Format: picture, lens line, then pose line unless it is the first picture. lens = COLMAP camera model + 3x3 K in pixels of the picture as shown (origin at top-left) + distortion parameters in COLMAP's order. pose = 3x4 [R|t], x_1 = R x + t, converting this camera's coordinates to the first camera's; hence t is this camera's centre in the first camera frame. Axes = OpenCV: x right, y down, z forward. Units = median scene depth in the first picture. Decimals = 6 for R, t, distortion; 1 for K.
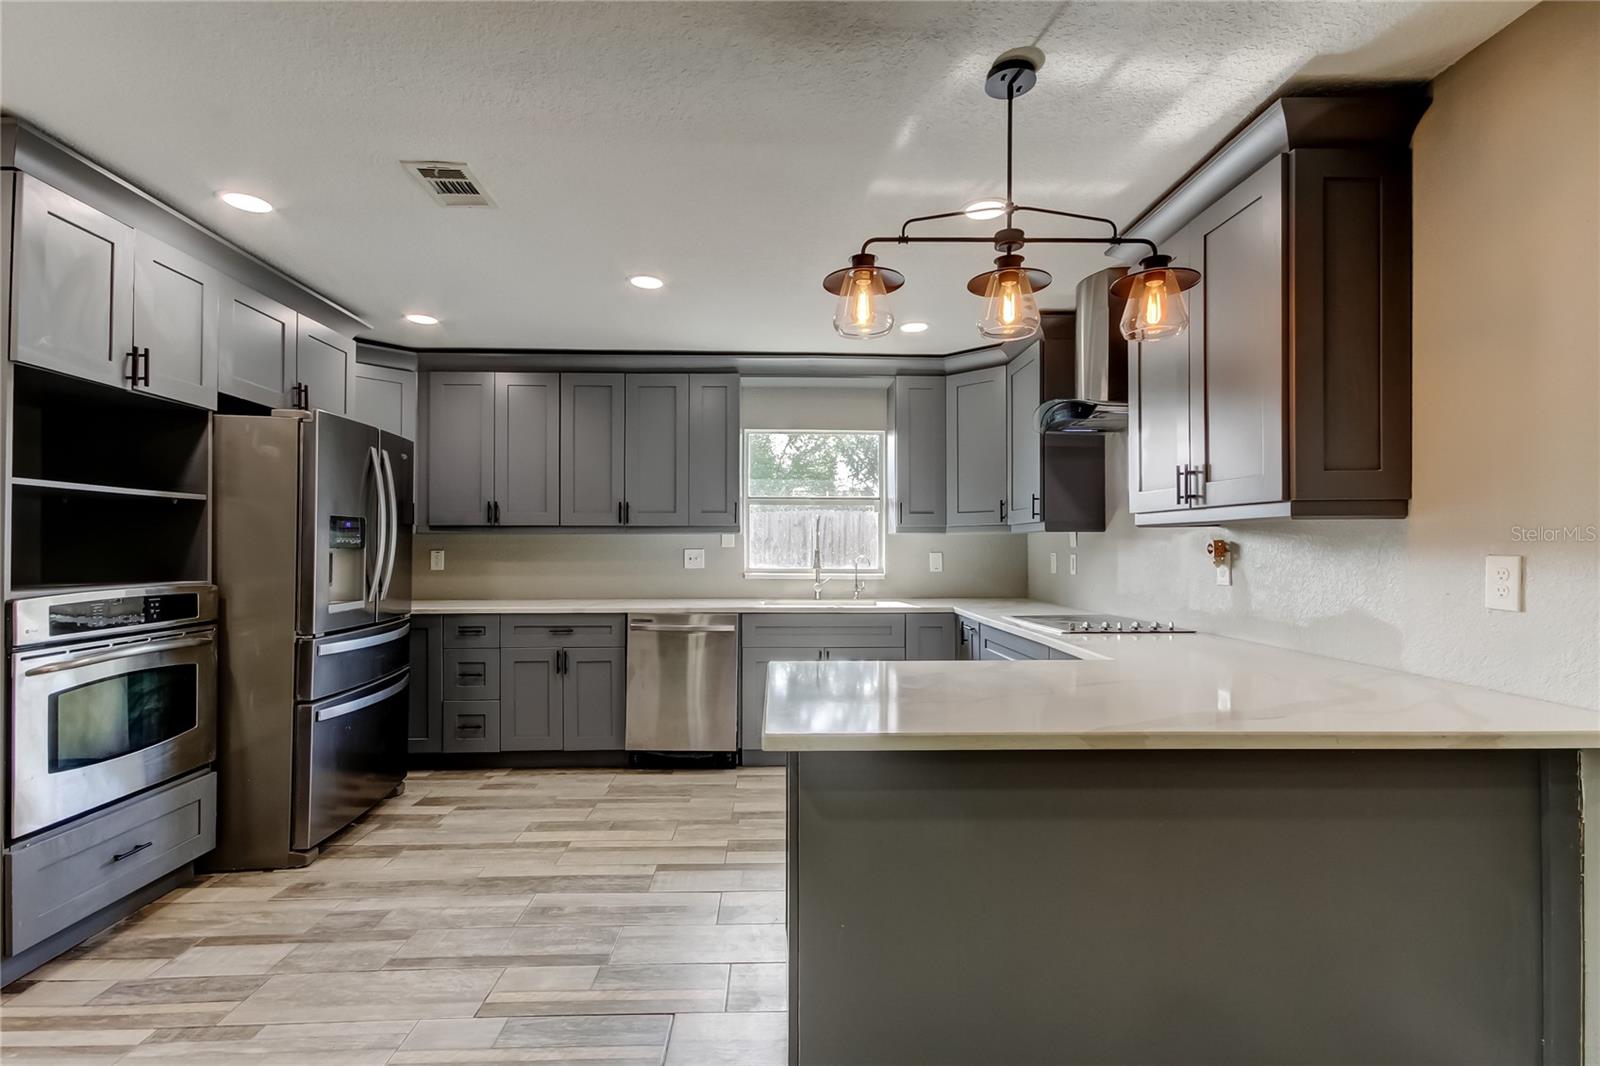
lens RADIAL K [[756.2, 0, 793.1], [0, 756.2, 547.0], [0, 0, 1]] dist [0.028603, -0.008403]
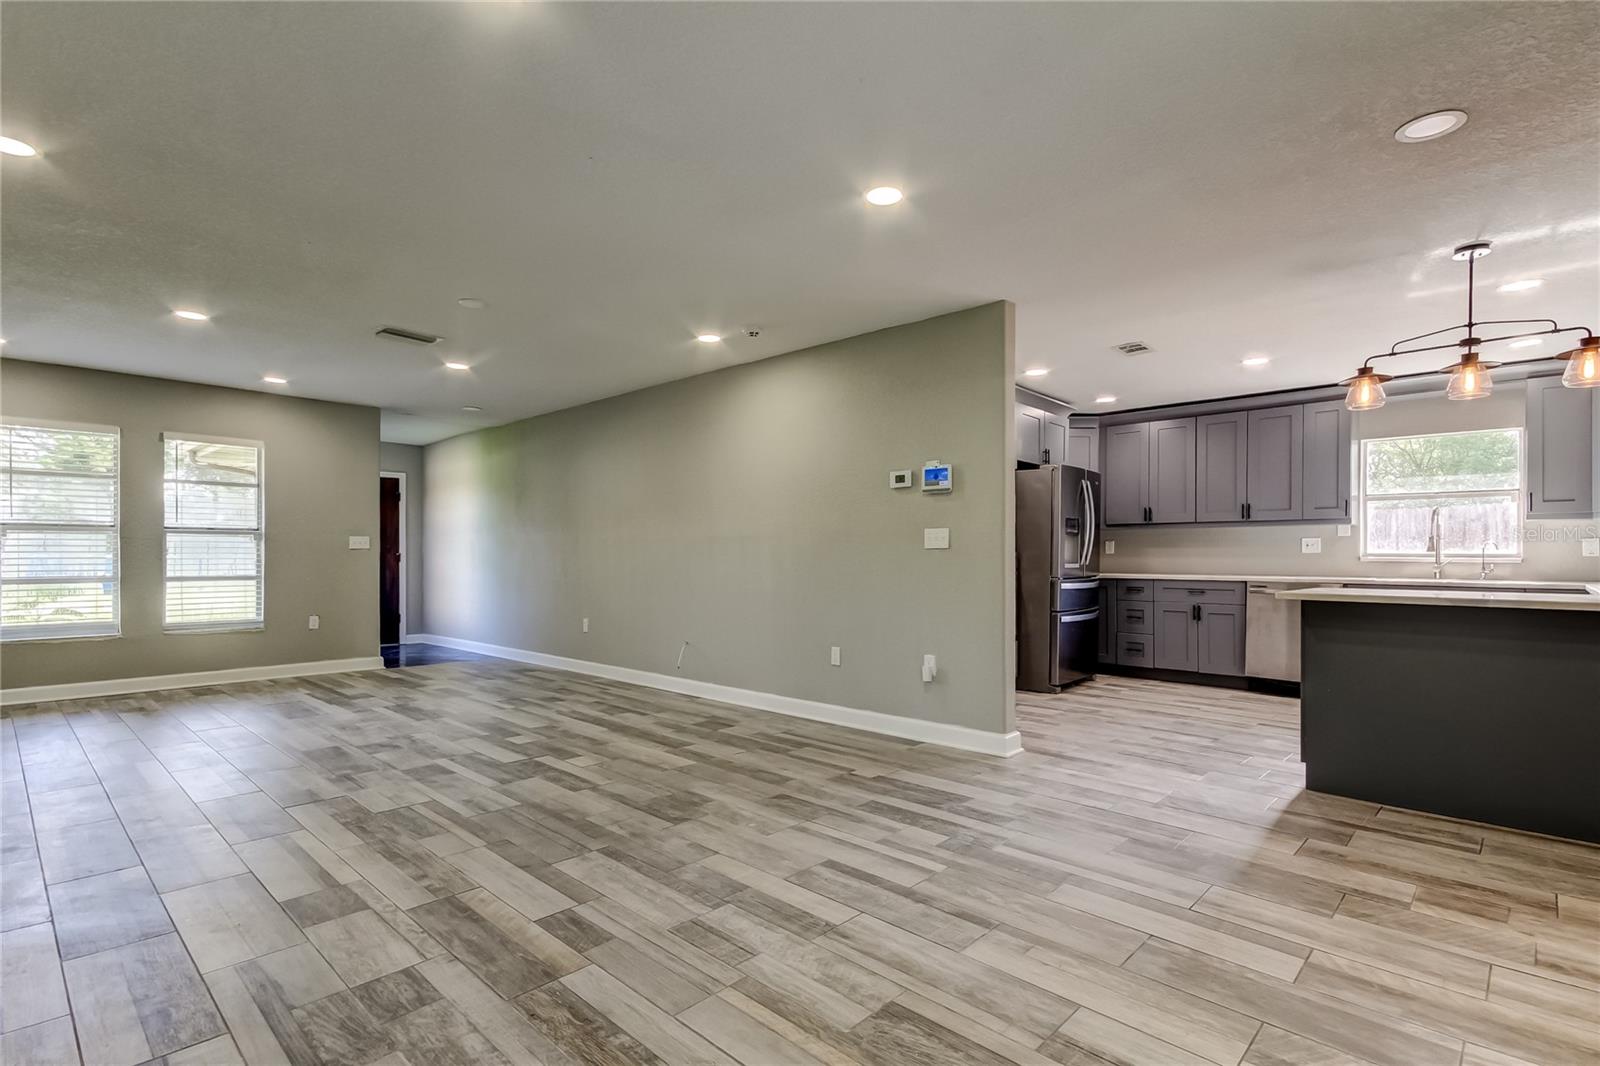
lens RADIAL K [[756.2, 0, 793.1], [0, 756.2, 547.0], [0, 0, 1]] dist [0.028603, -0.008403]
pose [[0.700378, -0.003575, -0.713763, 0.209134], [-0.004249, 0.999949, -0.009177, 0.039655], [0.713759, 0.009460, 0.700327, -0.618267]]
